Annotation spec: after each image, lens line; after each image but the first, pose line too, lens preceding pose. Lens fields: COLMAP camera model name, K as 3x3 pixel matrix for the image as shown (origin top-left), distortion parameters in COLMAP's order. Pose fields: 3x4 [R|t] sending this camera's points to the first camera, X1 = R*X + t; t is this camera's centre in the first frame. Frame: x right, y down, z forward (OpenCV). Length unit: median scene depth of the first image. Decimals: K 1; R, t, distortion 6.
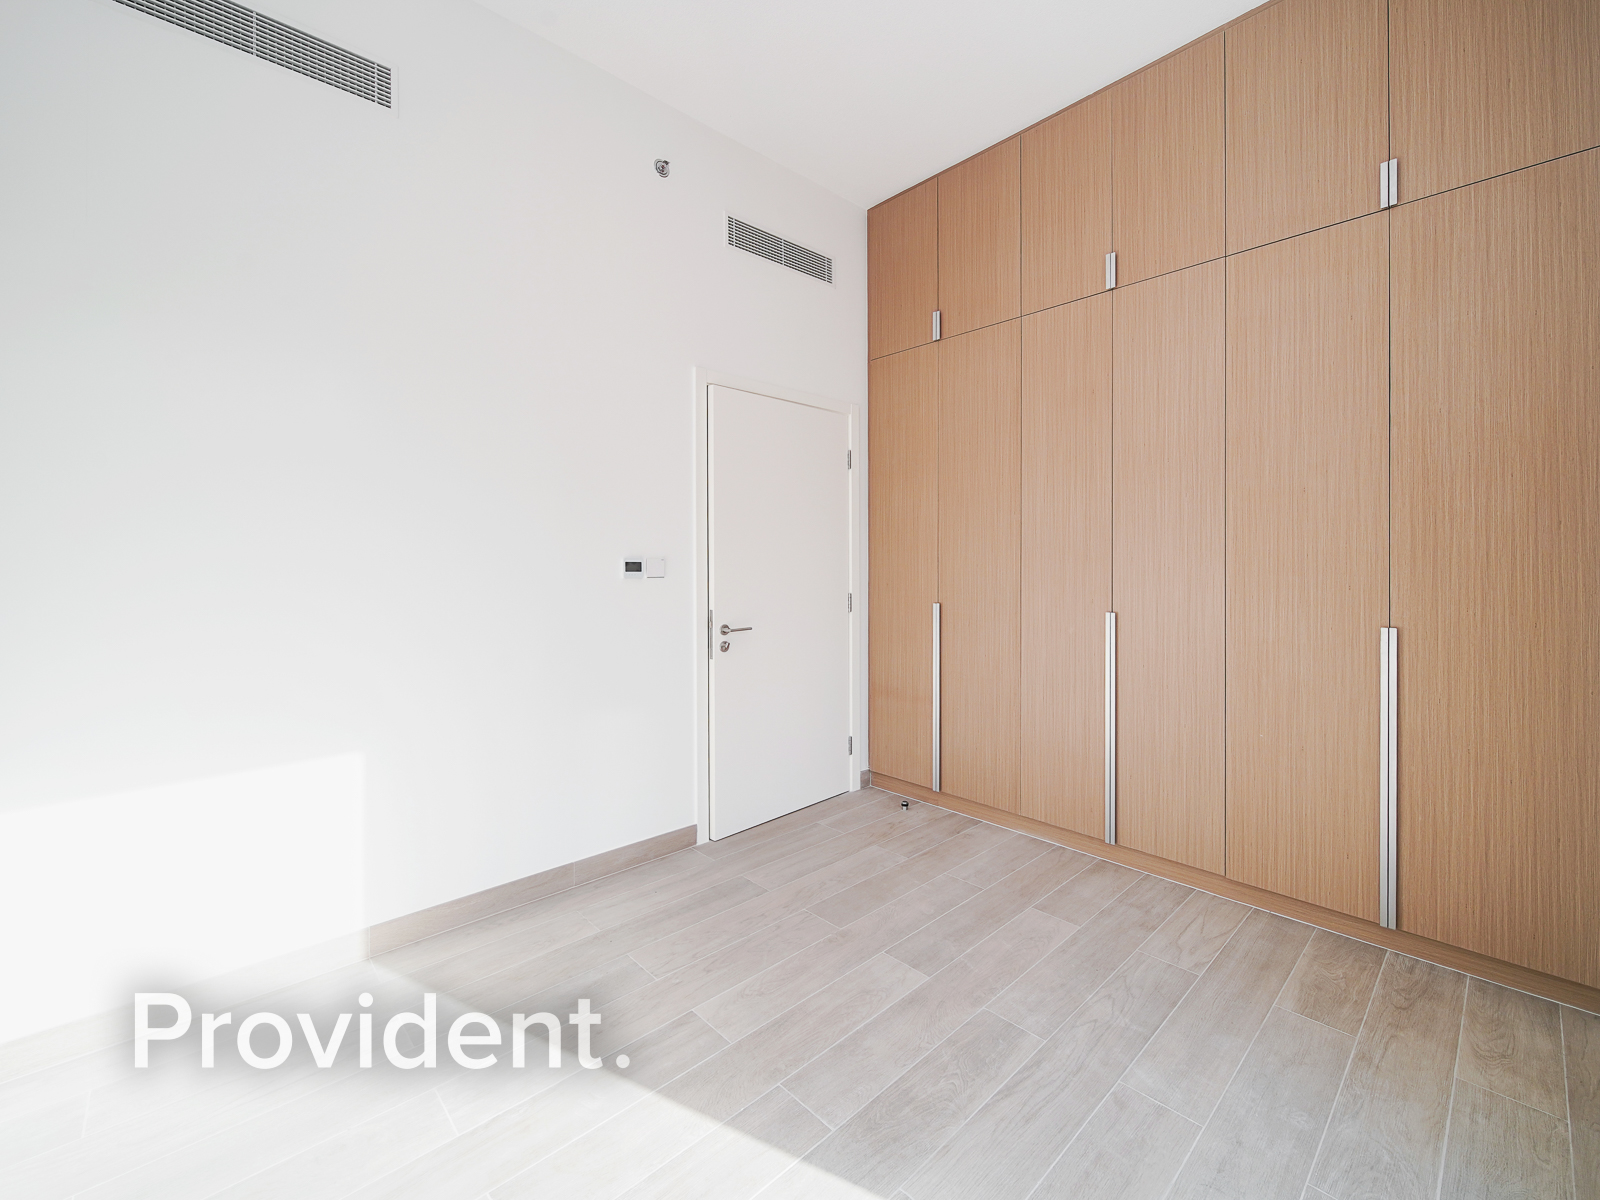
lens RADIAL K [[660.4, 0, 857.7], [0, 660.4, 564.3], [0, 0, 1]] dist [-0.001161, -0.000605]
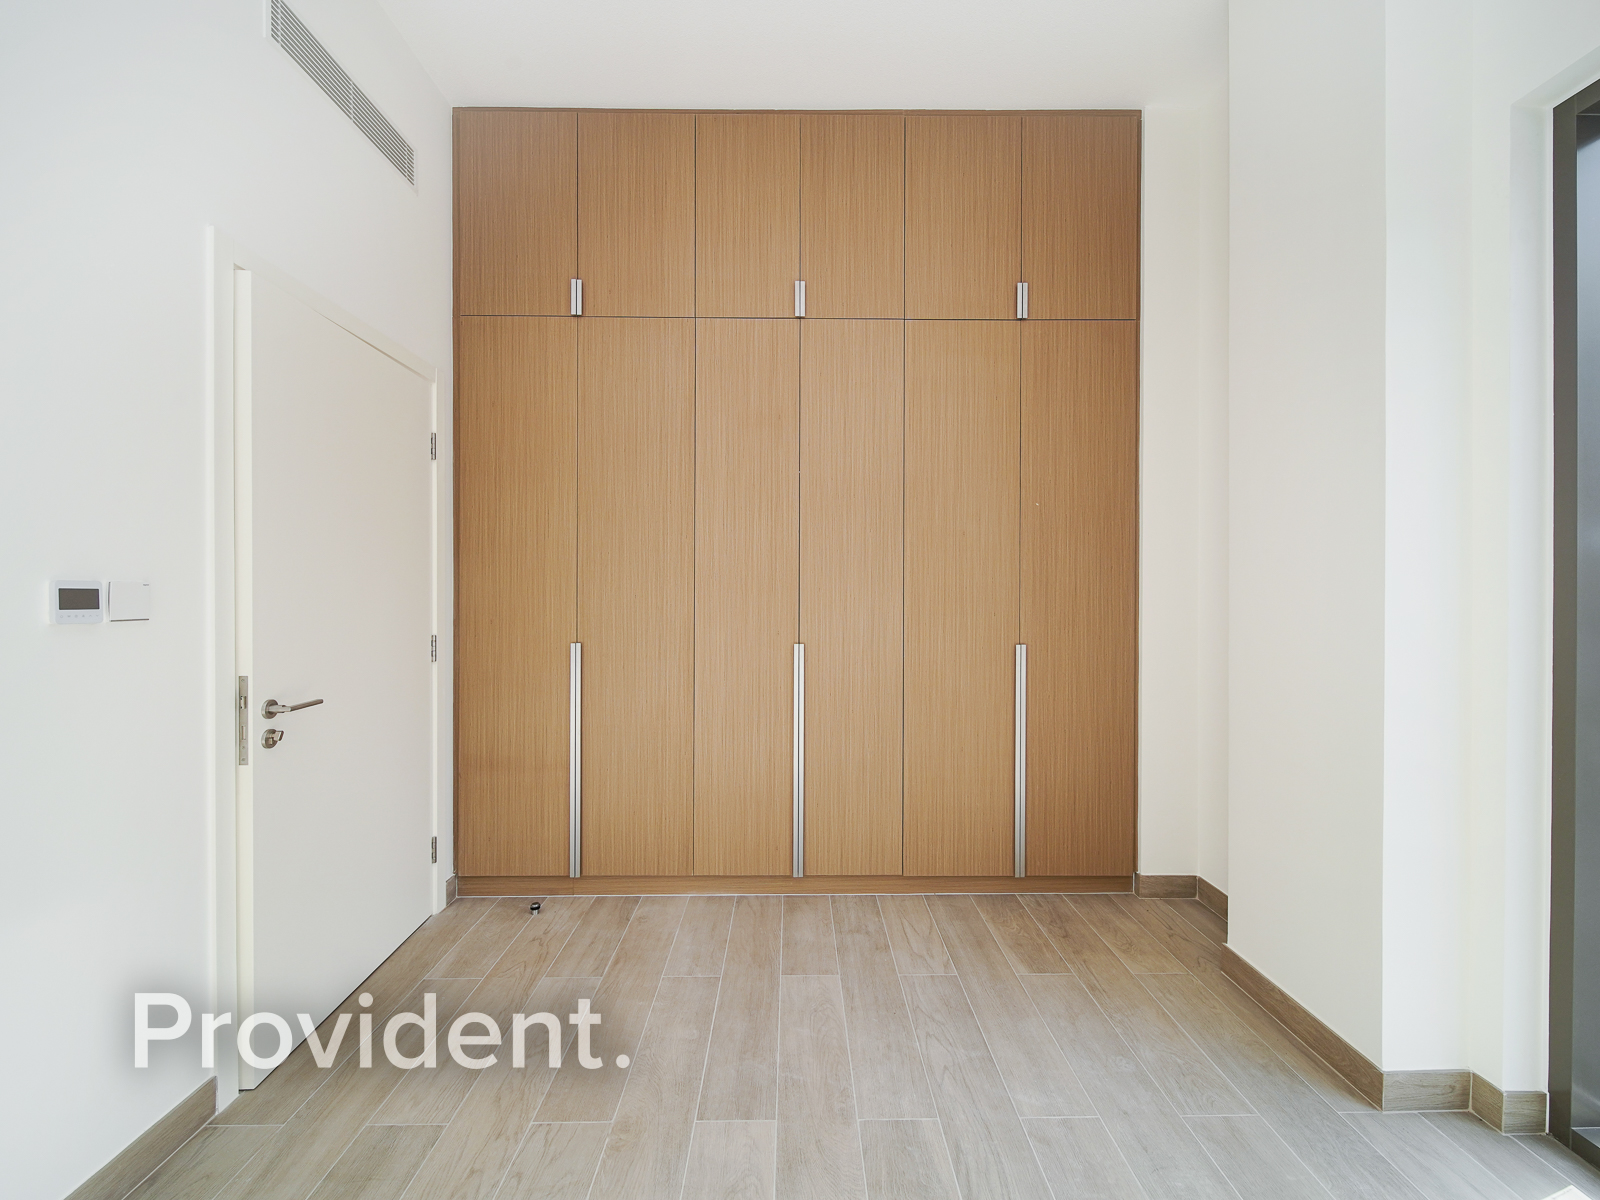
lens RADIAL K [[643.4, 0, 793.9], [0, 643.4, 594.7], [0, 0, 1]] dist [-0.000545, -0.000452]
pose [[0.708299, 0.001322, 0.705912, -0.342626], [-0.002584, 0.999996, 0.000720, -0.001196], [-0.705908, -0.002334, 0.708300, 0.362405]]
